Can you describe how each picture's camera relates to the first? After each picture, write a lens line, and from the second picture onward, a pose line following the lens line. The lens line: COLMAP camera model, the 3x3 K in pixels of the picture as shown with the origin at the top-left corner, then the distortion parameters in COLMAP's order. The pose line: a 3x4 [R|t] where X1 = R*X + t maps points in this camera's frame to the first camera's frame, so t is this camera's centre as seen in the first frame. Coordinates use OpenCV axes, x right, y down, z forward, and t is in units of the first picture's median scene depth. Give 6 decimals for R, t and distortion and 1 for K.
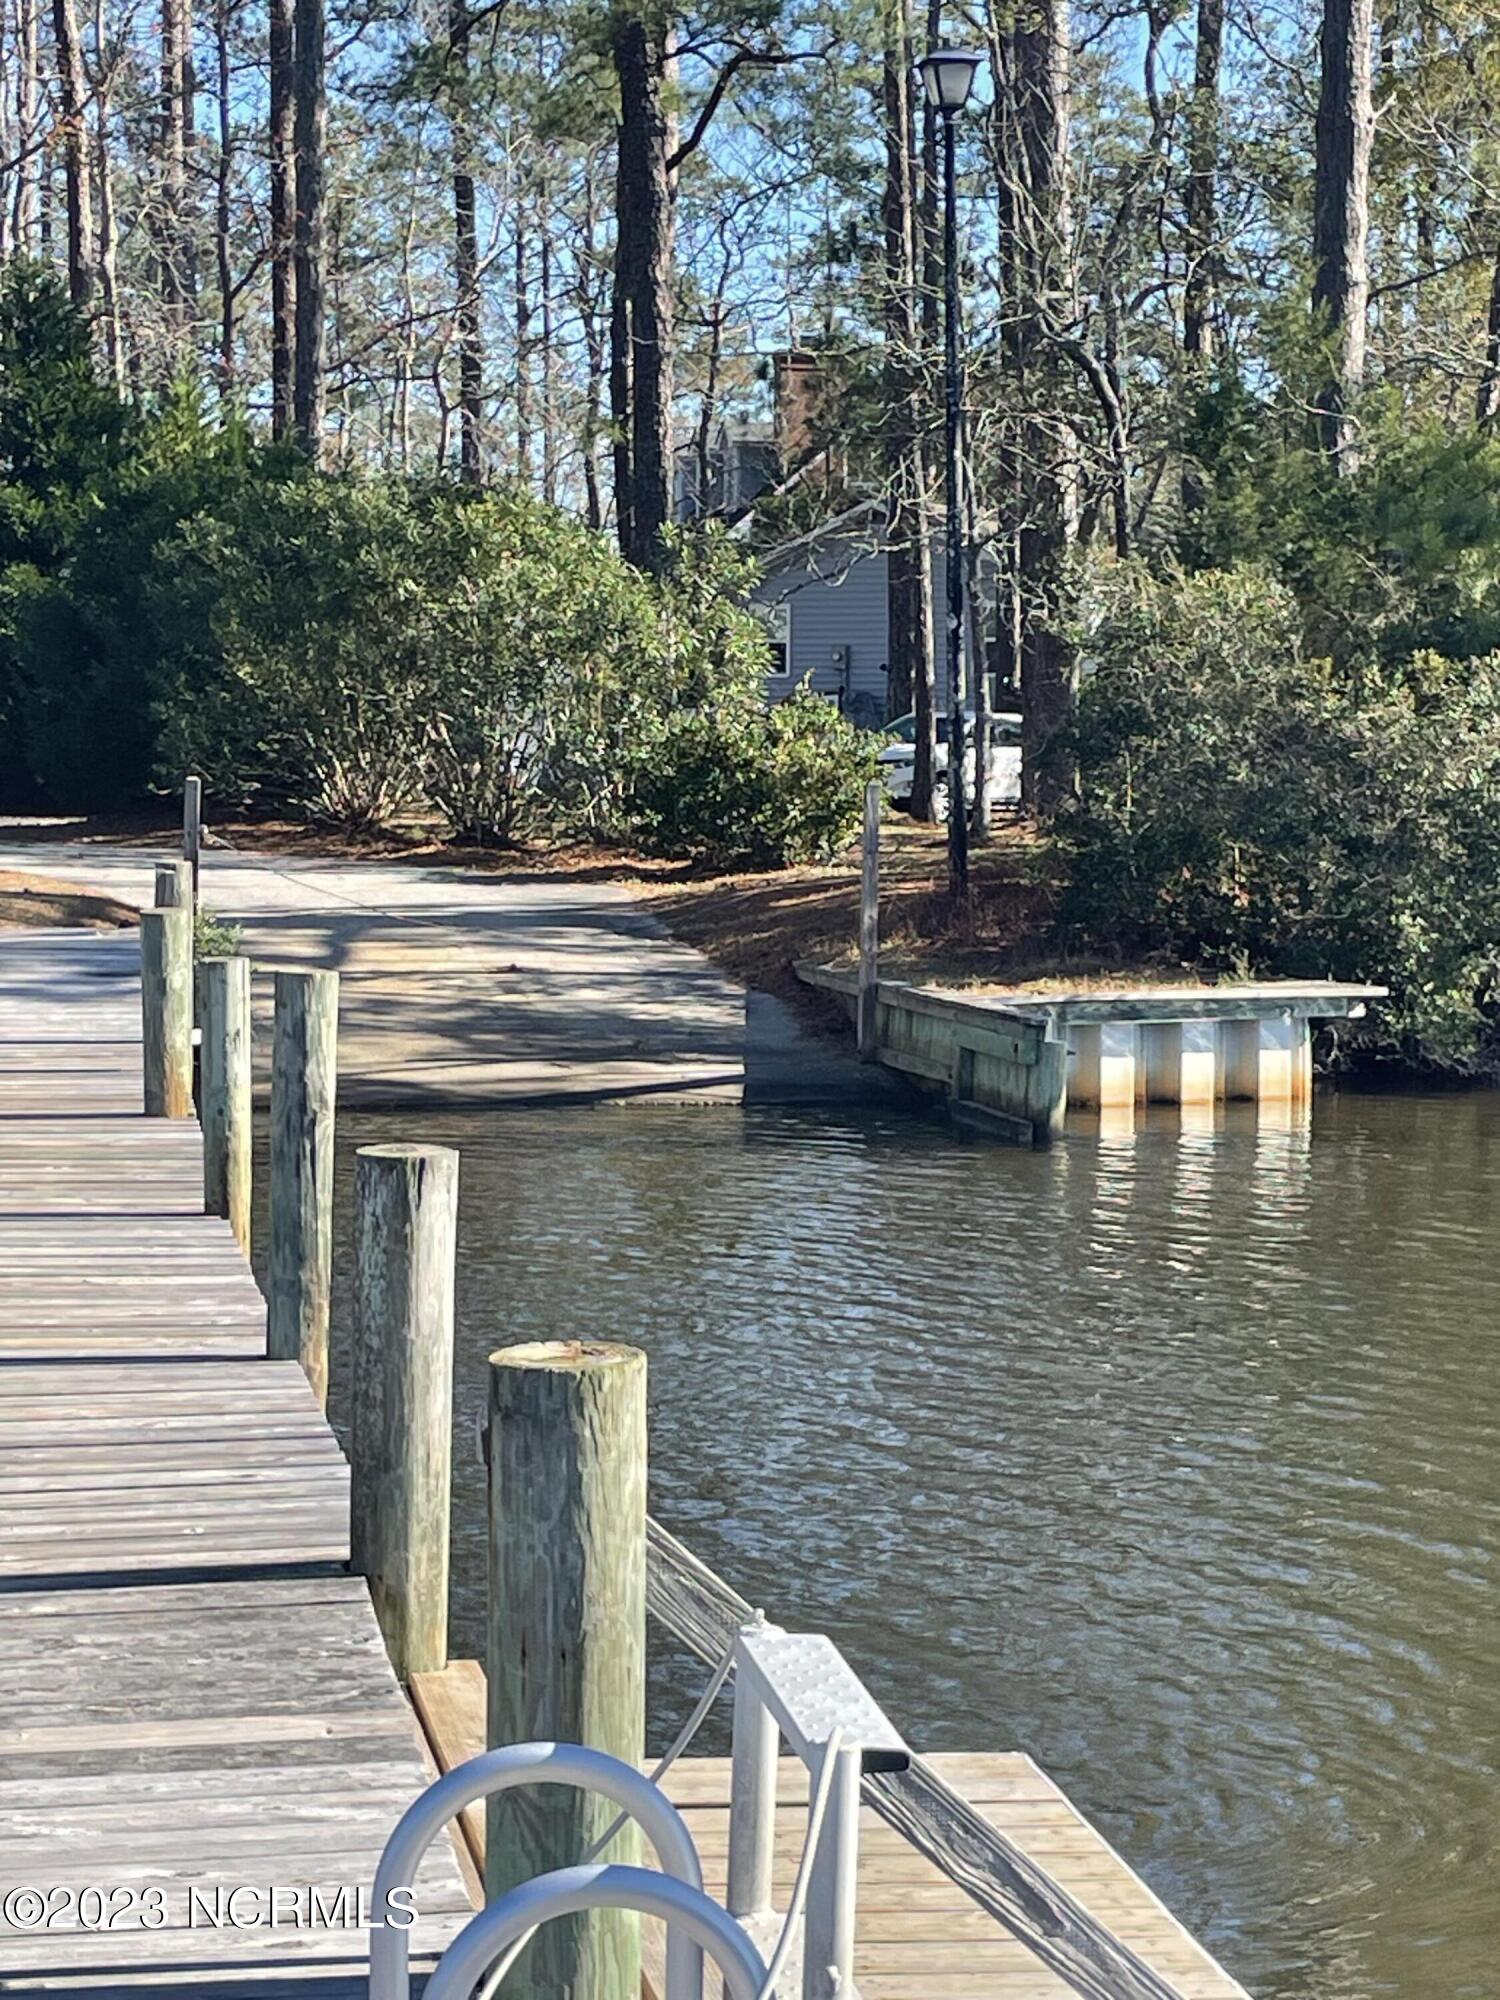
lens RADIAL K [[4421.0, 0, 818.3], [0, 4421.0, 1051.3], [0, 0, 1]] dist [0.187877, 0.000000]
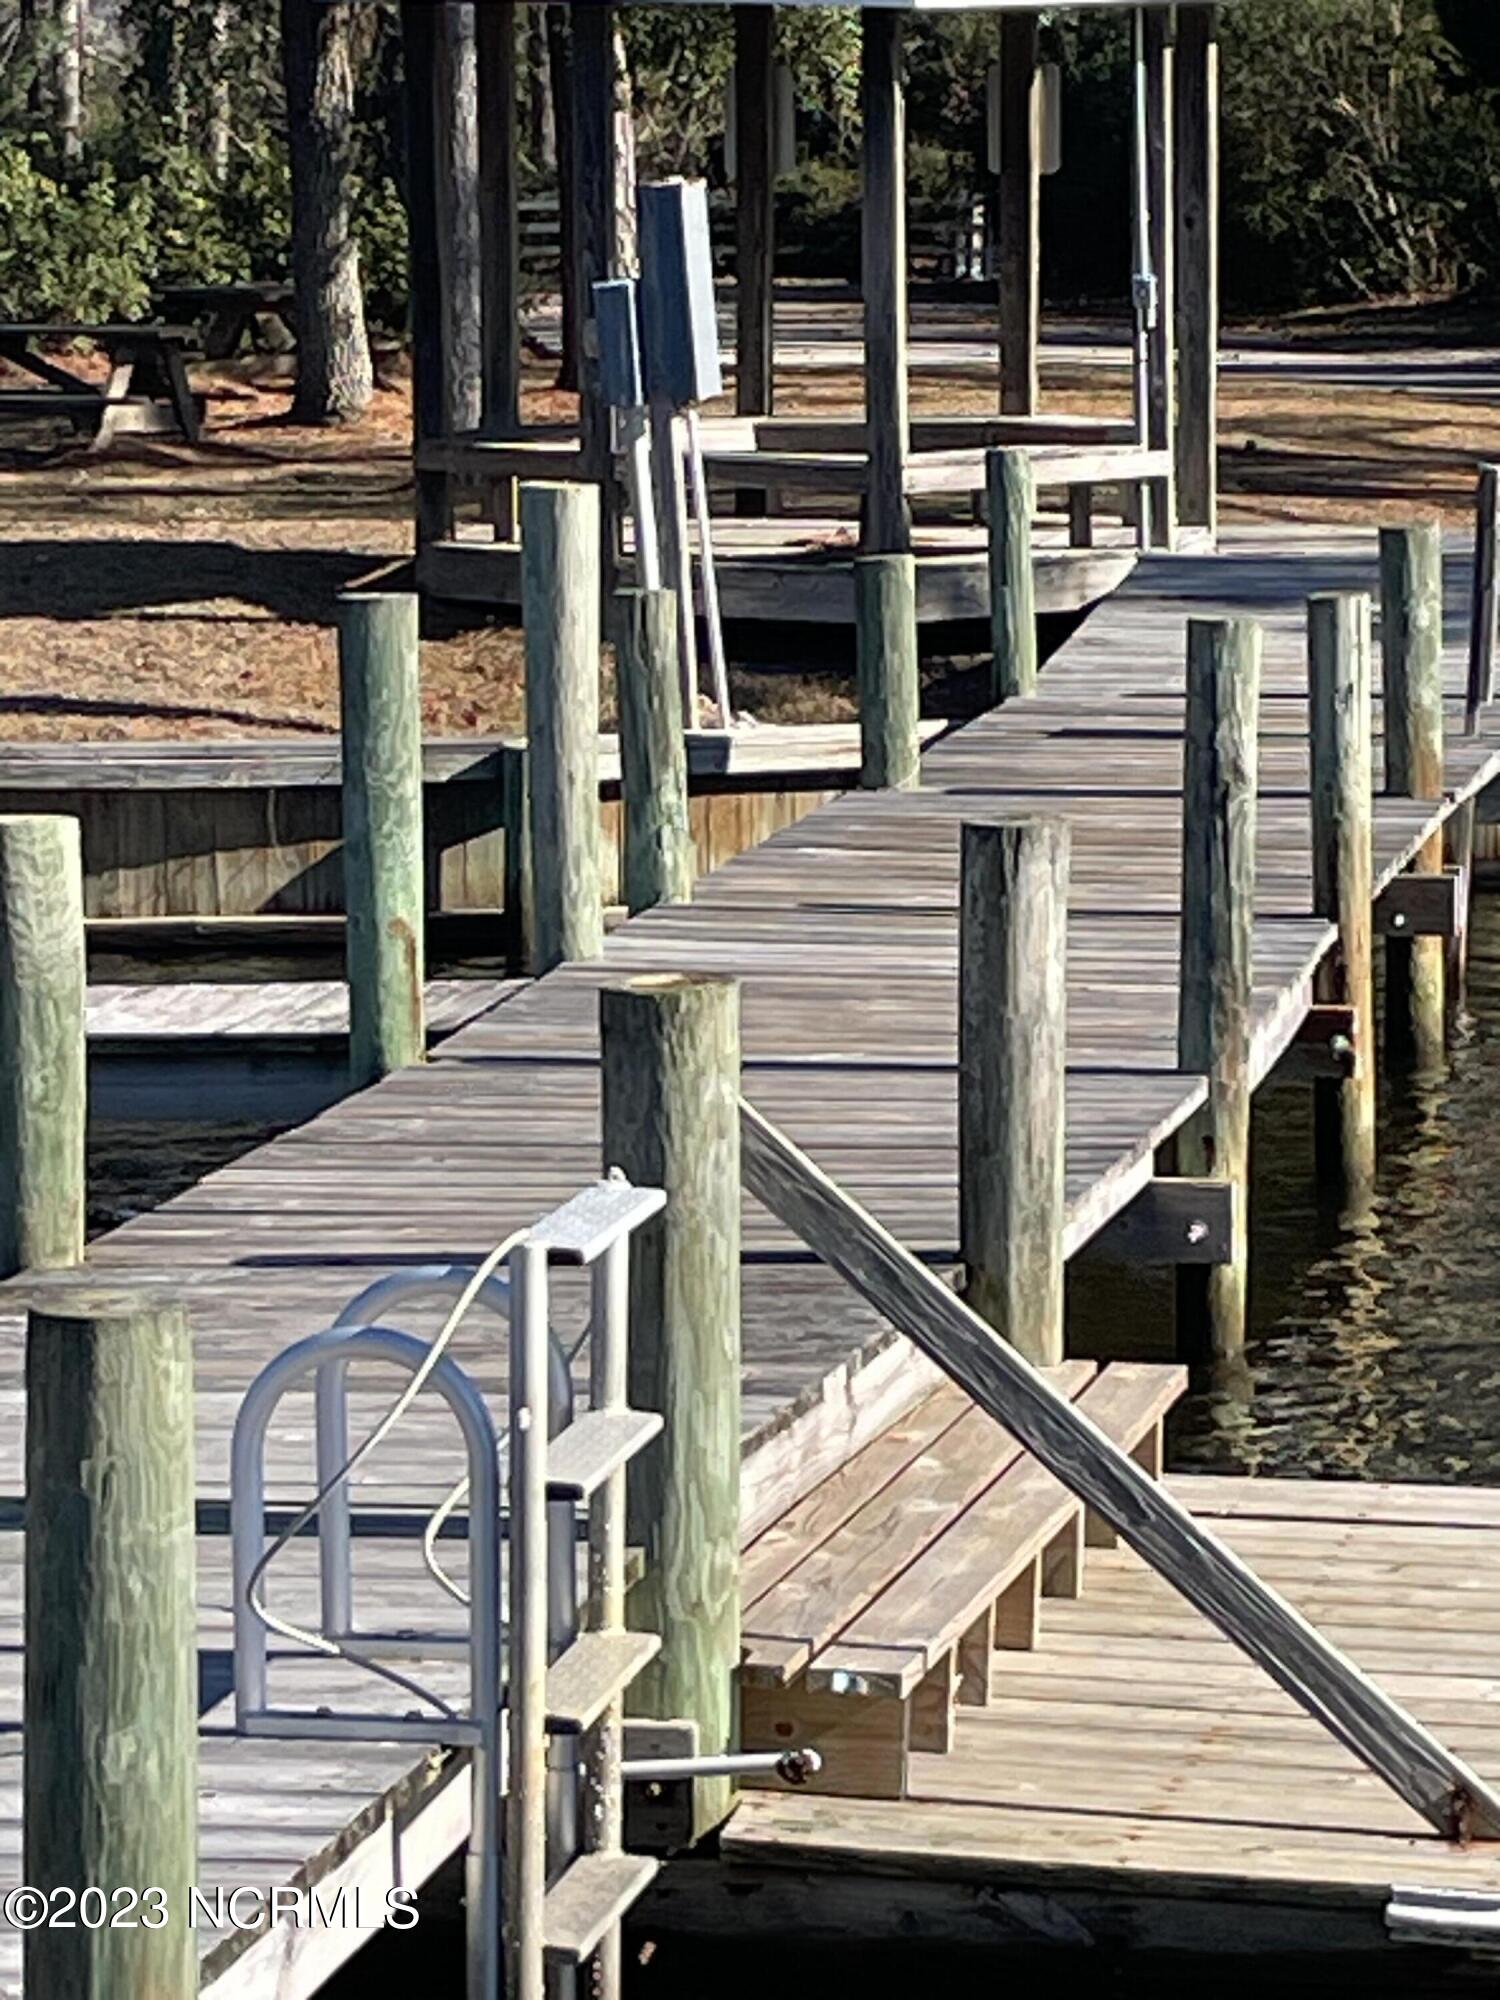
lens RADIAL K [[7708.8, 0, 788.2], [0, 7708.8, 1059.5], [0, 0, 1]] dist [0.172928, 0.000000]
pose [[0.936690, 0.024418, -0.349306, 0.099659], [-0.008446, 0.998851, 0.047174, -0.000828], [0.350057, -0.041238, 0.935820, -0.127009]]
